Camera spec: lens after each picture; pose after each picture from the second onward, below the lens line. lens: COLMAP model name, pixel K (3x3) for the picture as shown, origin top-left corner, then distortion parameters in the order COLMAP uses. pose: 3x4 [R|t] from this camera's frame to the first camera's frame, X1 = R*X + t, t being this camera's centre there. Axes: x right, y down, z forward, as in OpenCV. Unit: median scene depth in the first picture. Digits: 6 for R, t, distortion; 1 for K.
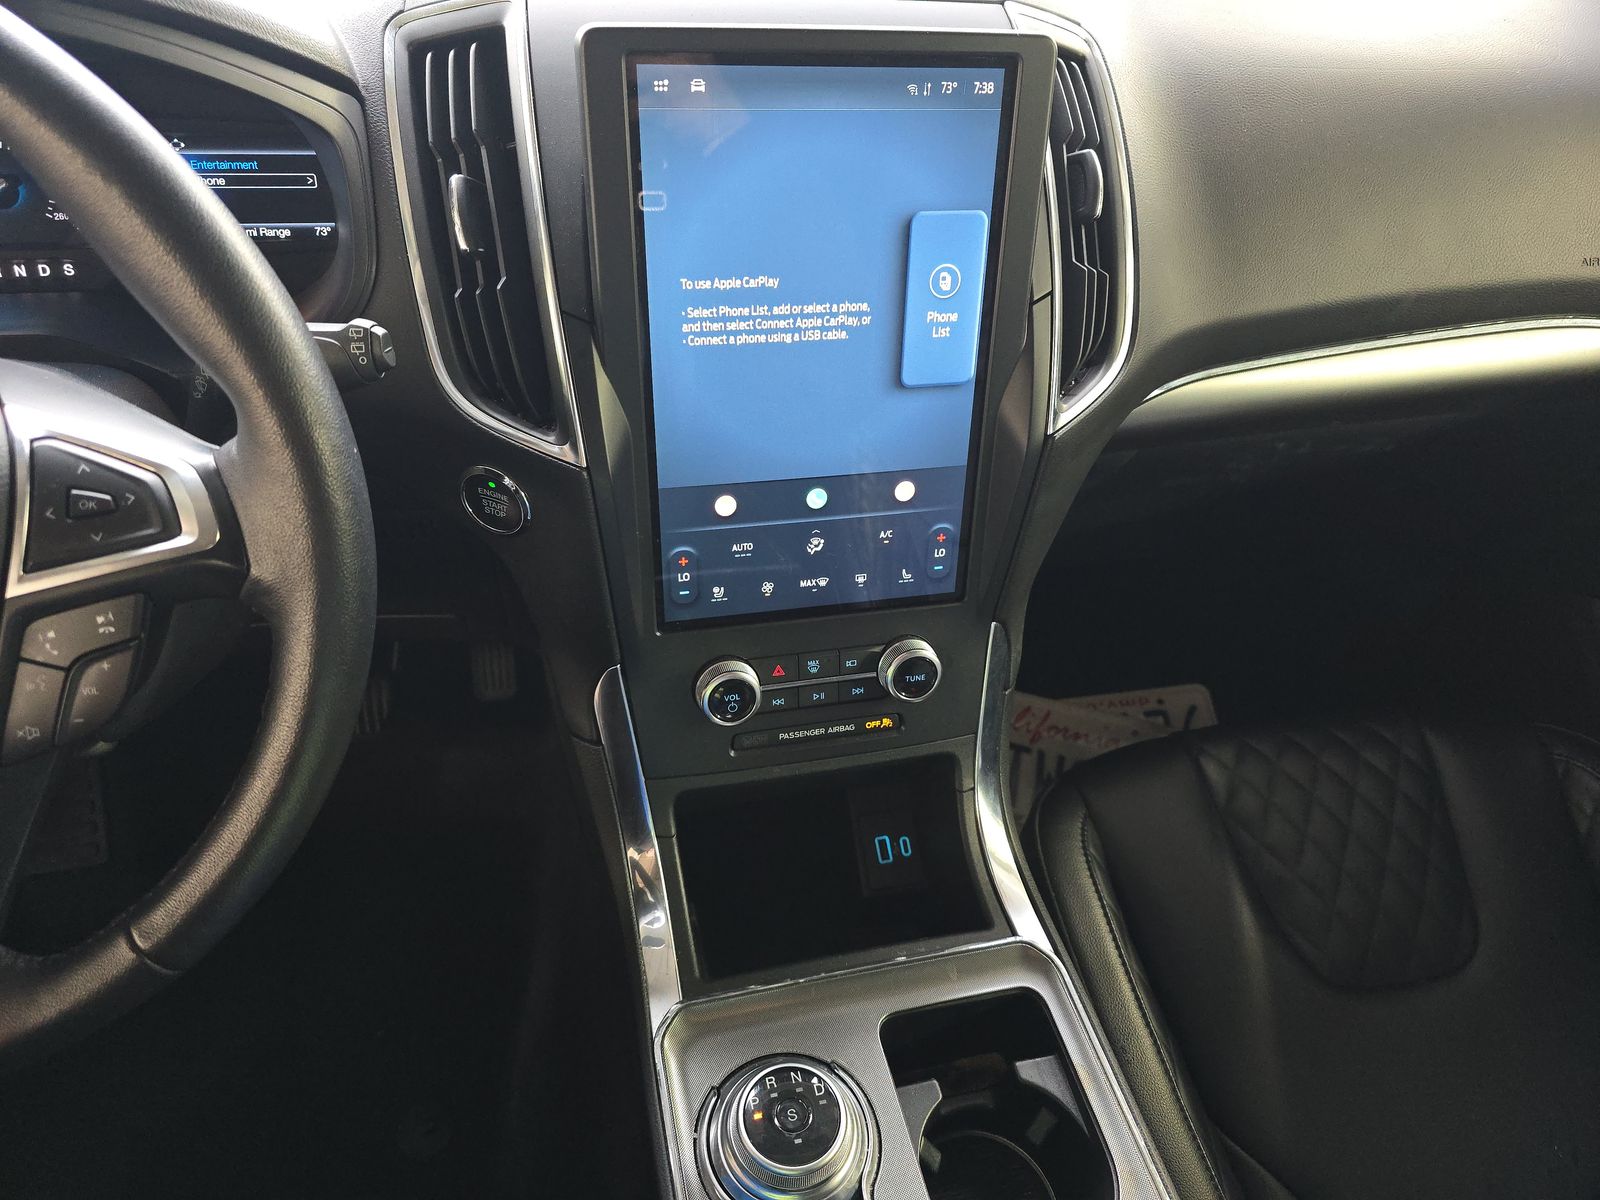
lens RADIAL K [[1086.7, 0, 732.6], [0, 1086.7, 604.8], [0, 0, 1]] dist [0.058995, -0.041642]
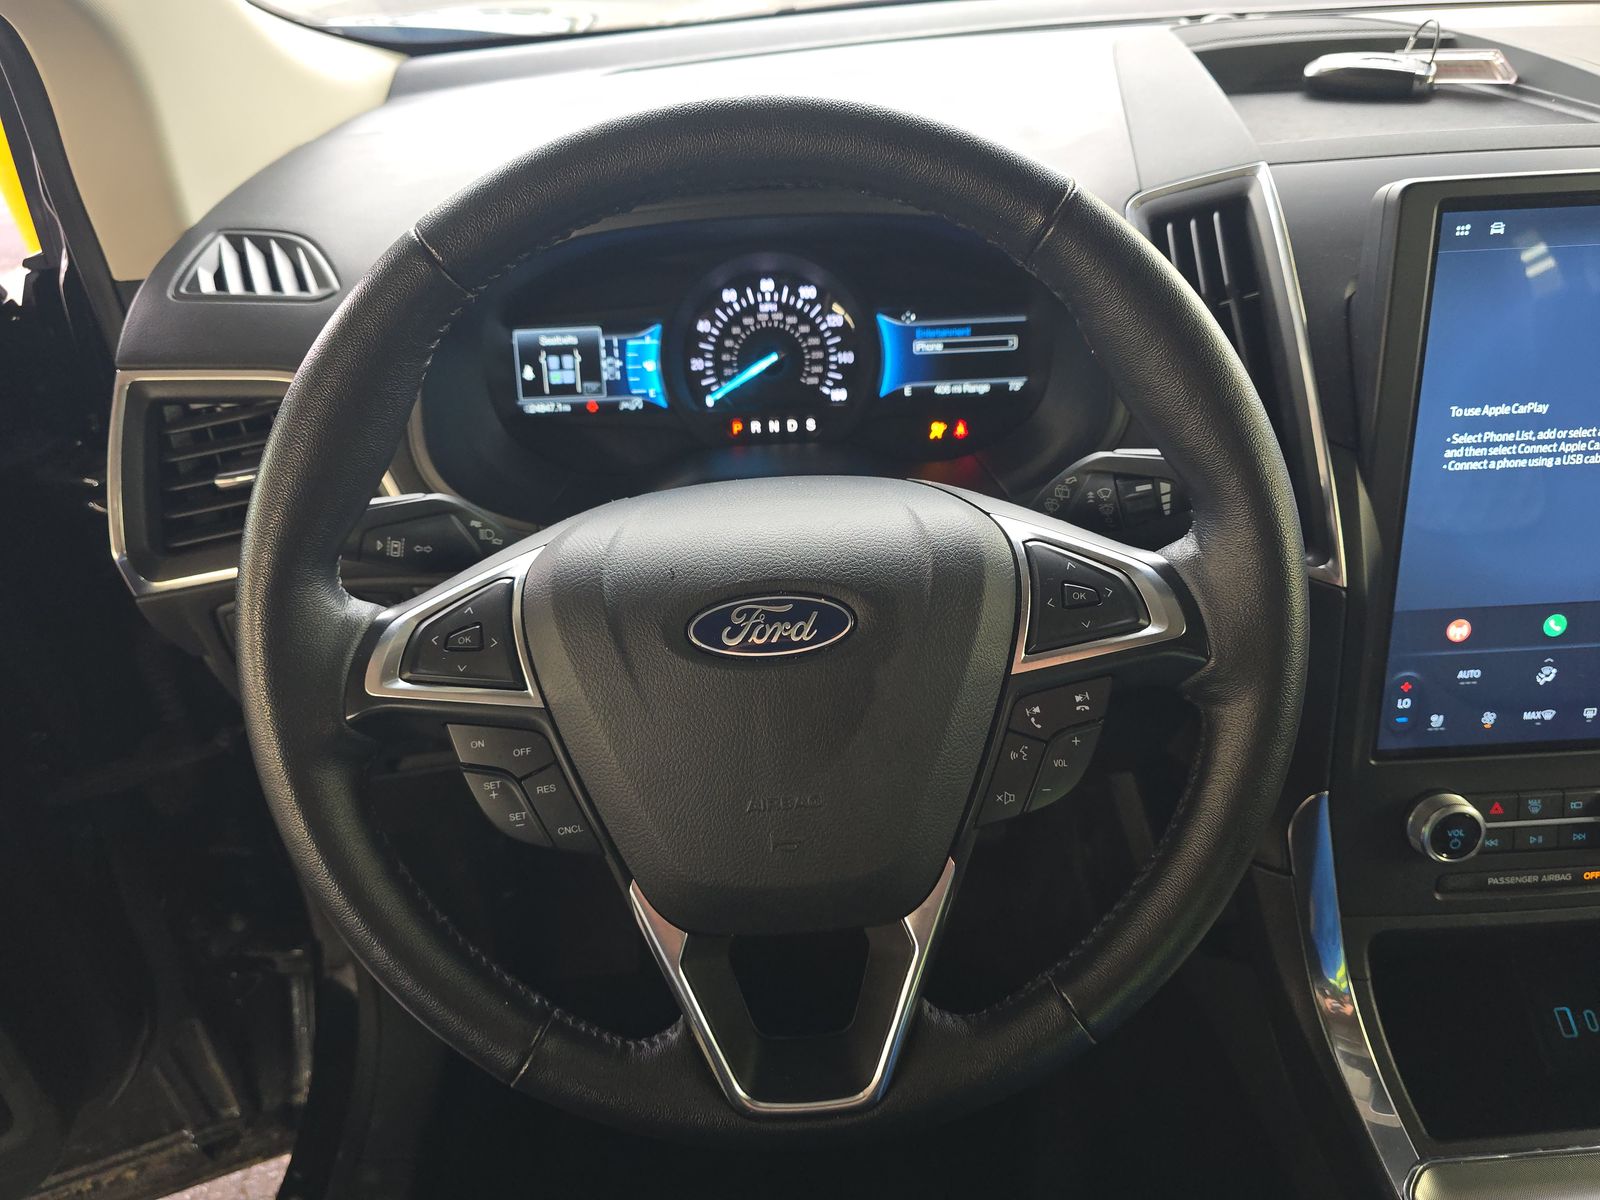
lens RADIAL K [[1086.7, 0, 795.0], [0, 1086.7, 605.1], [0, 0, 1]] dist [0.058995, -0.041642]
pose [[0.978754, 0.010987, -0.204745, -0.381408], [-0.042398, 0.987827, -0.149669, 0.059398], [0.200608, 0.155170, 0.967305, -0.088488]]
